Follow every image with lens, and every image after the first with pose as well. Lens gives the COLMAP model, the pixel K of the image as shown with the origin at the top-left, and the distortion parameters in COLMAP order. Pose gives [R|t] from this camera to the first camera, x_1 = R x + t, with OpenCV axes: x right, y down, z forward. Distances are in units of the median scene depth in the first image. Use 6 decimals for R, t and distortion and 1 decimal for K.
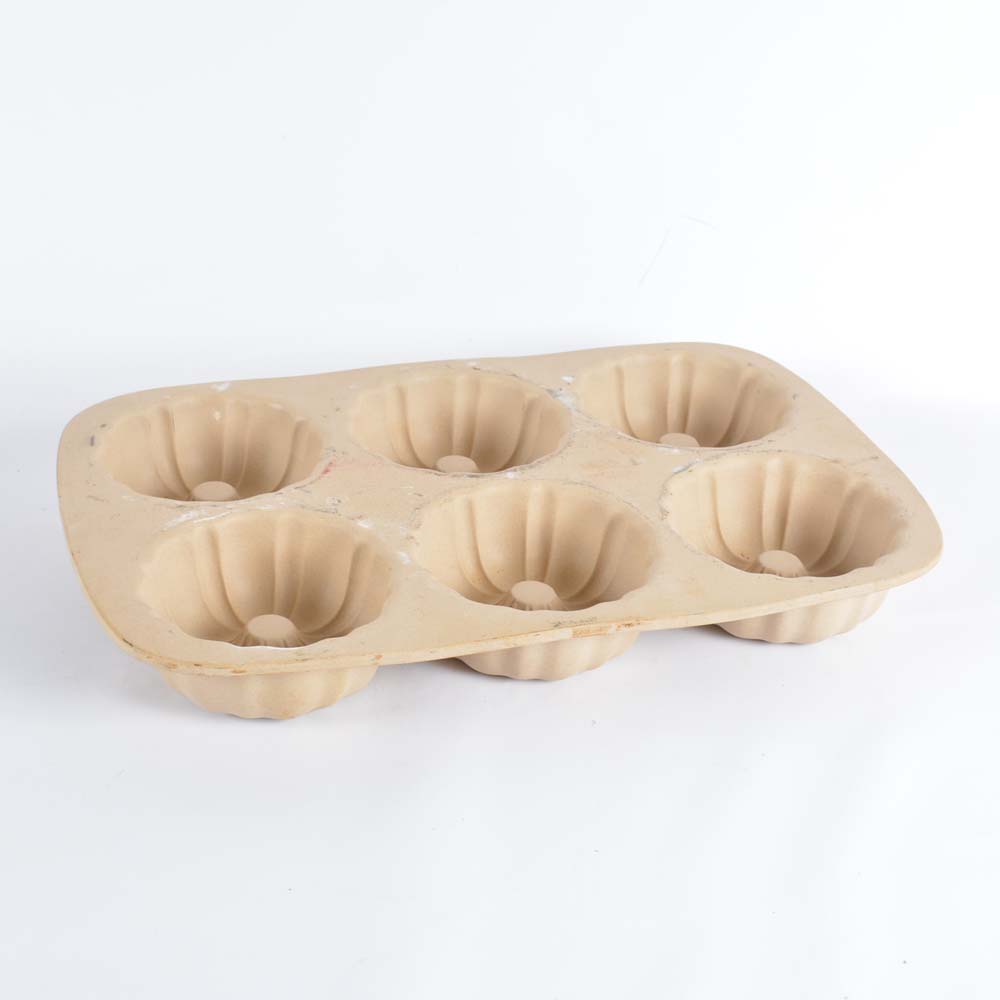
lens RADIAL K [[1925.5, 0, 499.3], [0, 1925.5, 499.5], [0, 0, 1]] dist [-0.000486, 0.000000]
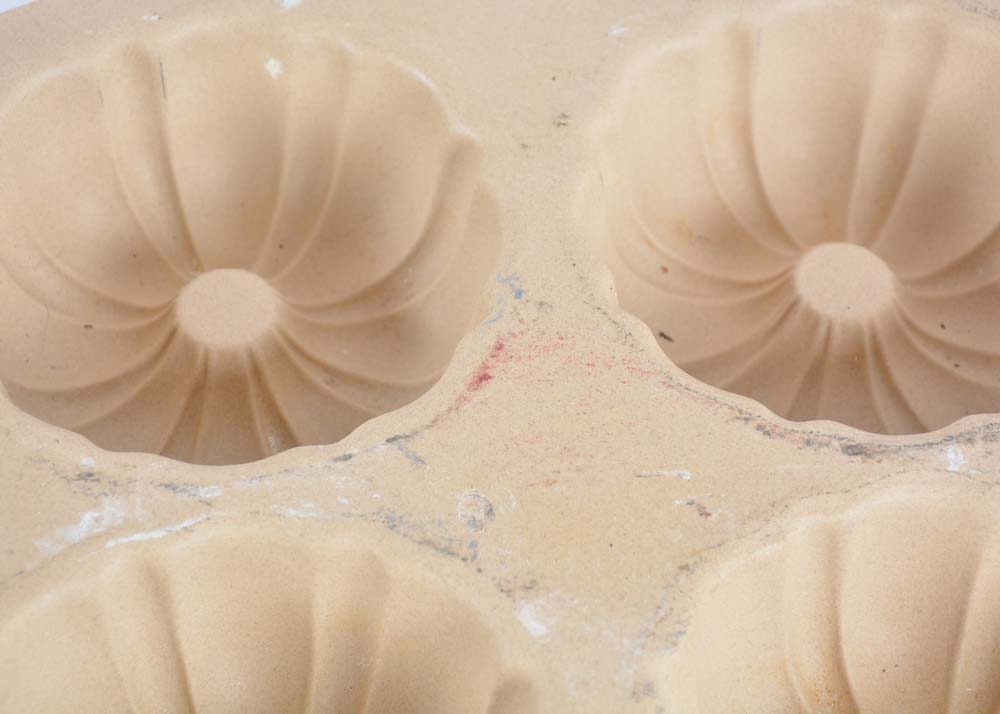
lens RADIAL K [[2802.9, 0, 500.3], [0, 2802.9, 356.0], [0, 0, 1]] dist [-0.047514, 0.000000]
pose [[0.973140, 0.173247, -0.151604, -0.001229], [-0.097566, 0.906839, 0.410028, -0.246581], [0.208517, -0.384223, 0.899385, 0.485356]]
